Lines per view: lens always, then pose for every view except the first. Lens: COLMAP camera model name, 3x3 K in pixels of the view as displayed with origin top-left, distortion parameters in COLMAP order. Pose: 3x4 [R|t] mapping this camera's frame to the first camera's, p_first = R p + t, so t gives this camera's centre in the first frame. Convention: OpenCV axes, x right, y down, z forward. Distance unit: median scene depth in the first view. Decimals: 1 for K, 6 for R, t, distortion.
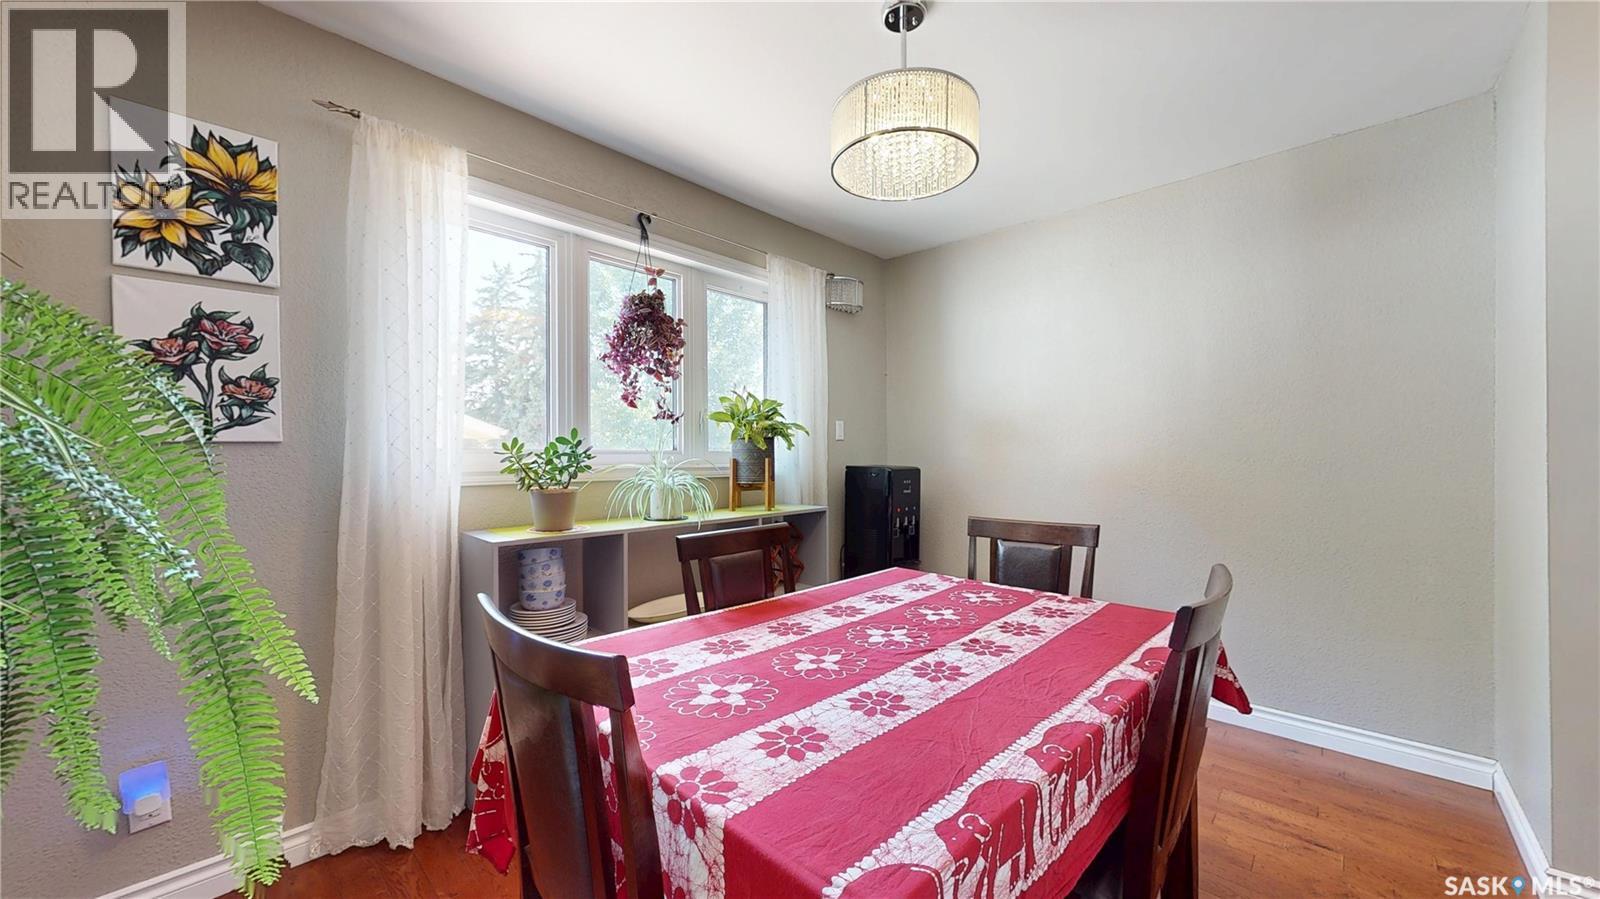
lens RADIAL K [[592.8, 0, 796.1], [0, 592.8, 452.7], [0, 0, 1]] dist [0.001580, 0.000073]
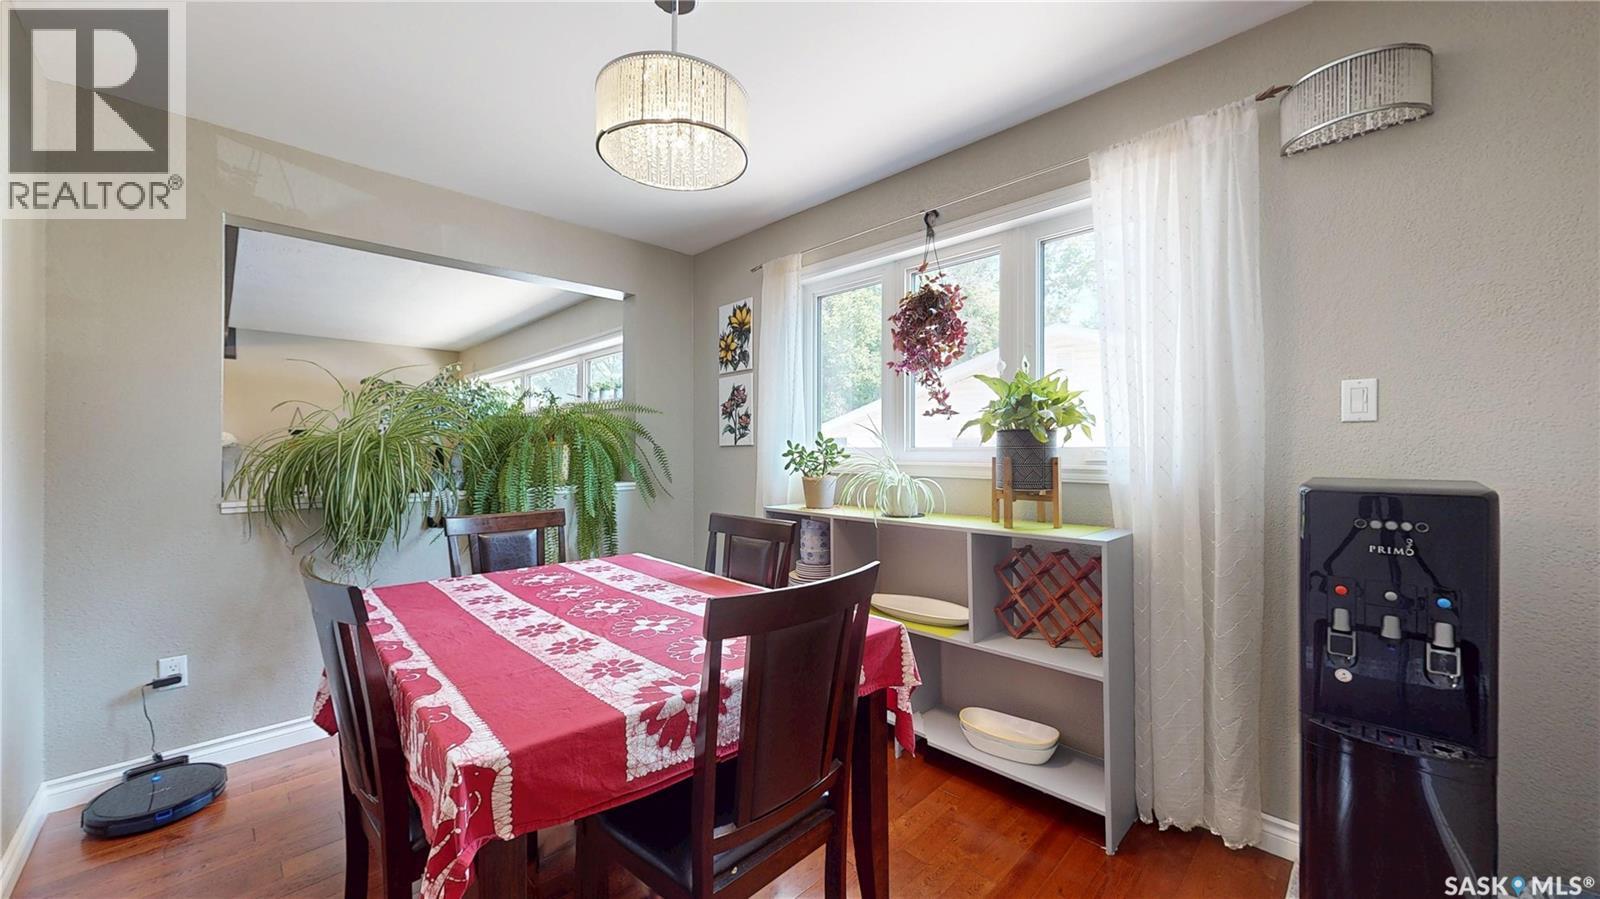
lens RADIAL K [[592.8, 0, 795.8], [0, 592.8, 443.1], [0, 0, 1]] dist [0.001580, 0.000073]
pose [[-0.039328, -0.012072, -0.999153, 1.203789], [0.002396, 0.999923, -0.012175, 0.000098], [0.999224, -0.002873, -0.039296, 1.304891]]
